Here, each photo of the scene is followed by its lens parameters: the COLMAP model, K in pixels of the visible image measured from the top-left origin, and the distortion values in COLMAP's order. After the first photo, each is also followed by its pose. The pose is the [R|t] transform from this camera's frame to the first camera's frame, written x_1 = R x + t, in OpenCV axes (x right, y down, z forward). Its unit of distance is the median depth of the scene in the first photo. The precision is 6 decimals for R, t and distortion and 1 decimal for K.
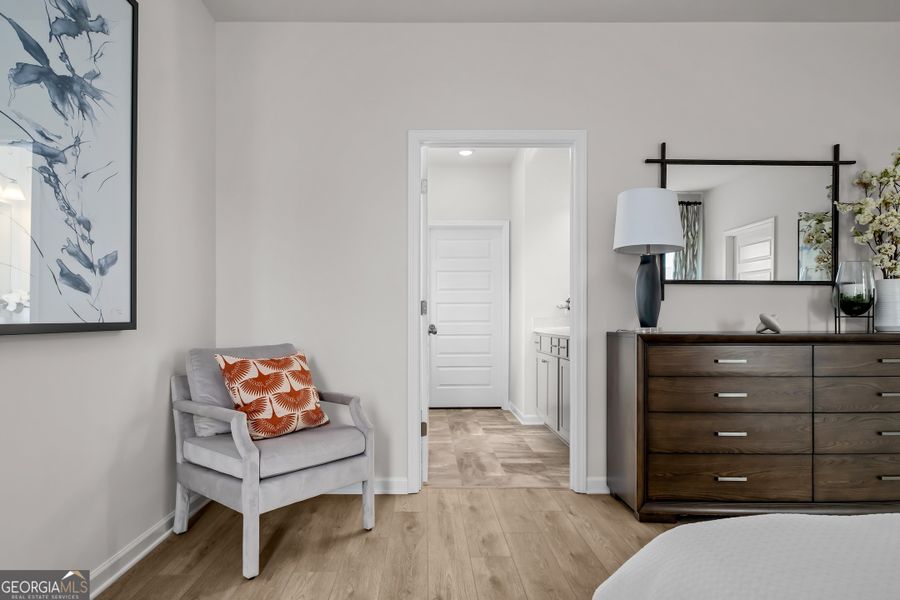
lens RADIAL K [[514.1, 0, 428.5], [0, 514.1, 321.0], [0, 0, 1]] dist [-0.000617, -0.000203]
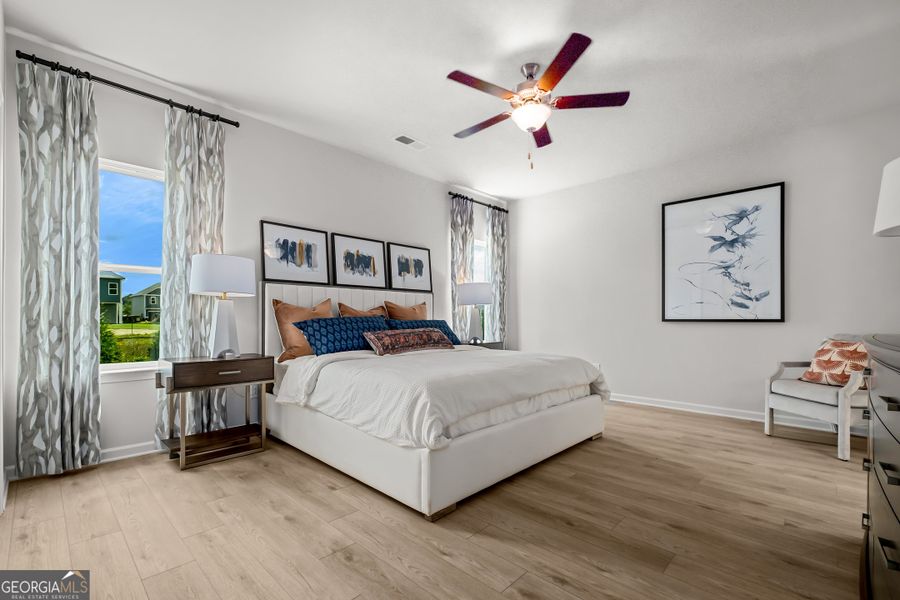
lens RADIAL K [[404.0, 0, 452.8], [0, 404.0, 319.9], [0, 0, 1]] dist [0.001847, 0.000207]
pose [[-0.693548, 0.004137, -0.720398, 1.457859], [-0.001048, 0.999977, 0.006751, -0.003610], [0.720409, 0.005437, -0.693528, 0.970190]]
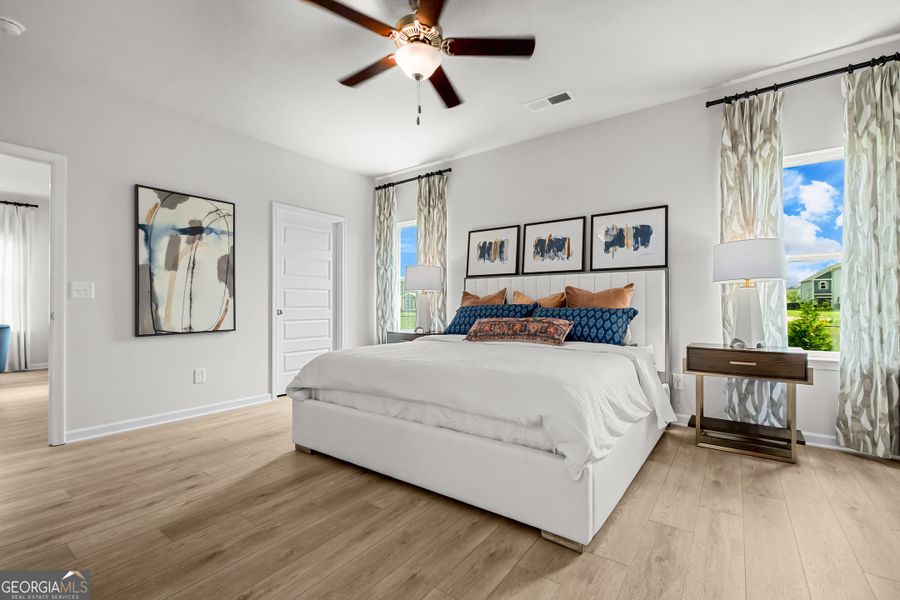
lens RADIAL K [[395.4, 0, 449.1], [0, 395.4, 308.1], [0, 0, 1]] dist [-0.006982, -0.000163]
pose [[-0.804002, 0.000664, 0.594626, -0.064789], [0.005947, 0.999958, 0.006923, -0.002675], [-0.594597, 0.009103, -0.803973, 1.023258]]
